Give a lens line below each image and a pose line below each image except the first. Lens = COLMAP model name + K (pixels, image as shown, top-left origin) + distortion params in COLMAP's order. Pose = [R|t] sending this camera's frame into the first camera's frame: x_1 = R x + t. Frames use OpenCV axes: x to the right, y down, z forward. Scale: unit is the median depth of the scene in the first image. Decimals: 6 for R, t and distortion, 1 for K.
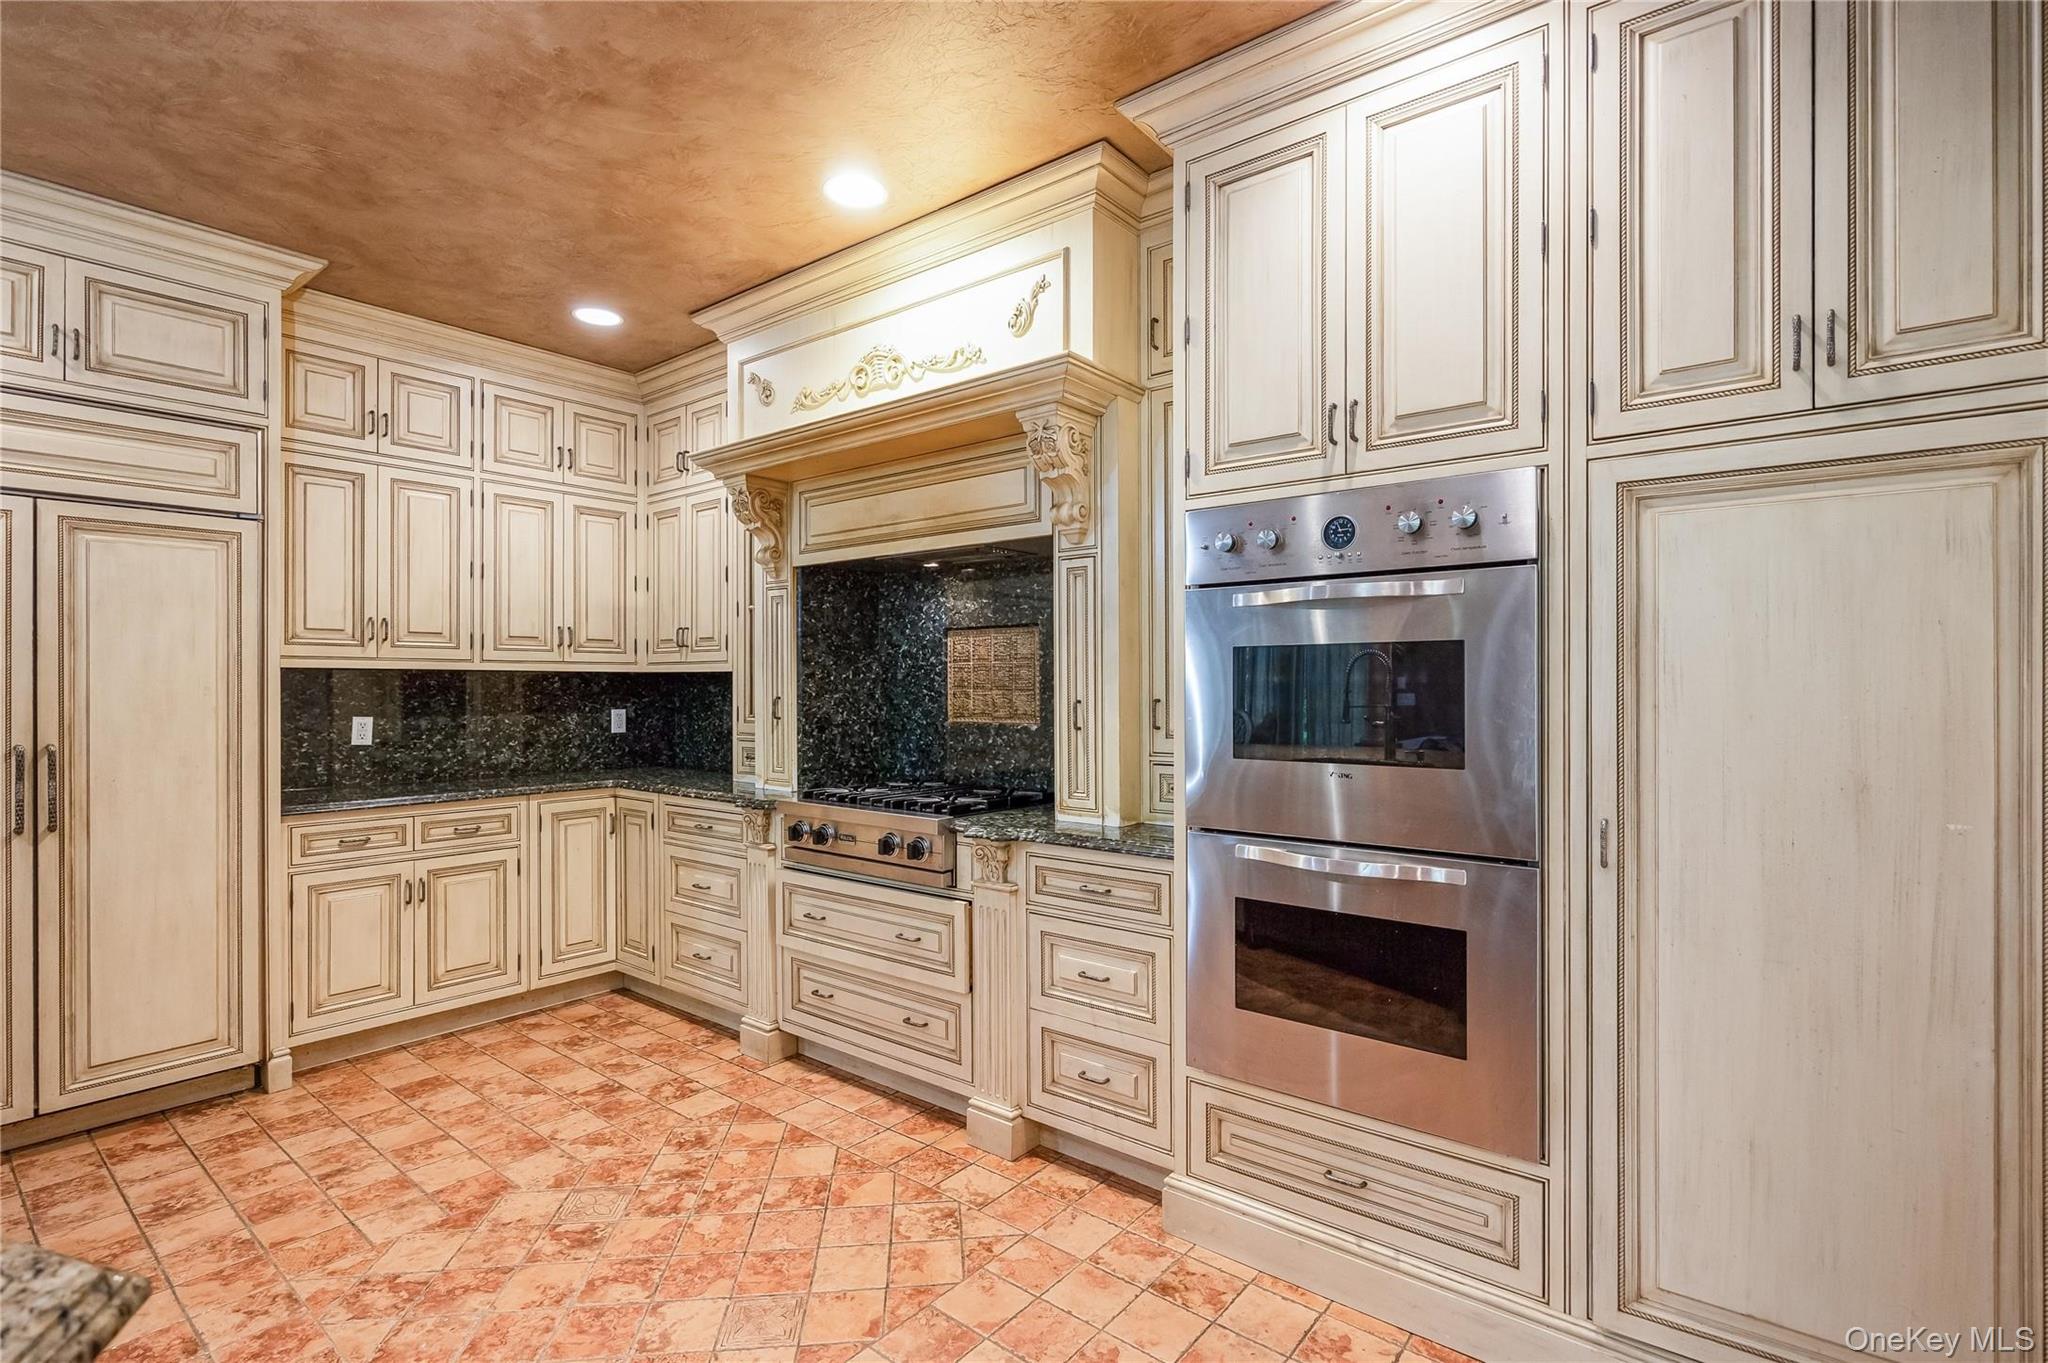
lens RADIAL K [[972.1, 0, 1024.0], [0, 972.1, 681.5], [0, 0, 1]] dist [-0.001011, -0.000500]
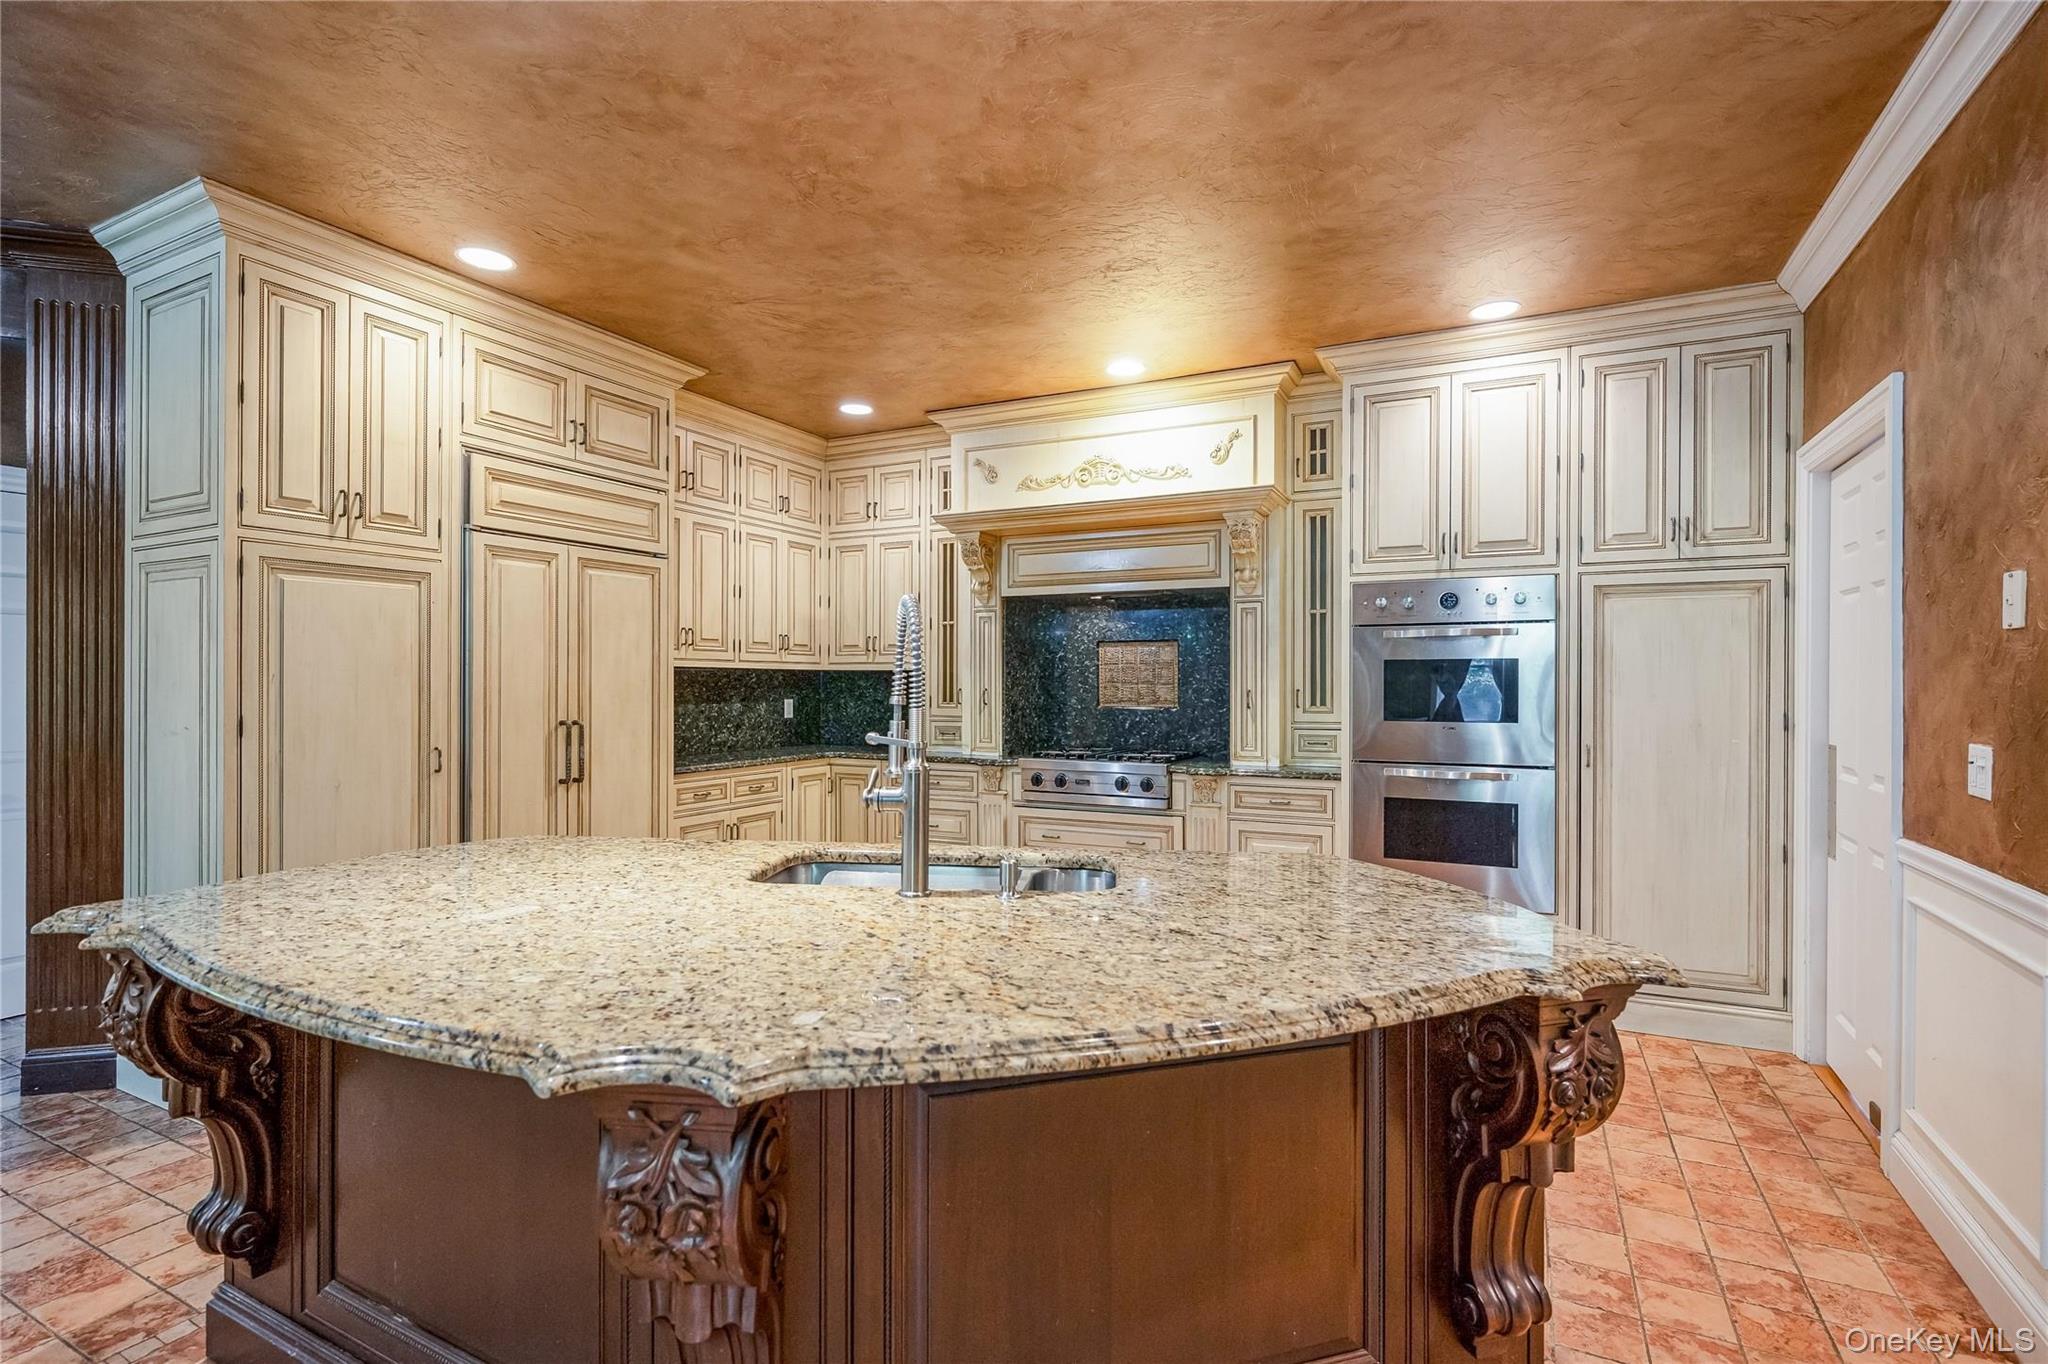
lens RADIAL K [[972.1, 0, 1024.0], [0, 972.1, 682.0], [0, 0, 1]] dist [-0.001011, -0.000500]
pose [[0.977726, 0.003527, 0.209854, -0.585915], [-0.004005, 0.999990, 0.001851, 0.003933], [-0.209845, -0.002651, 0.977731, -0.453739]]
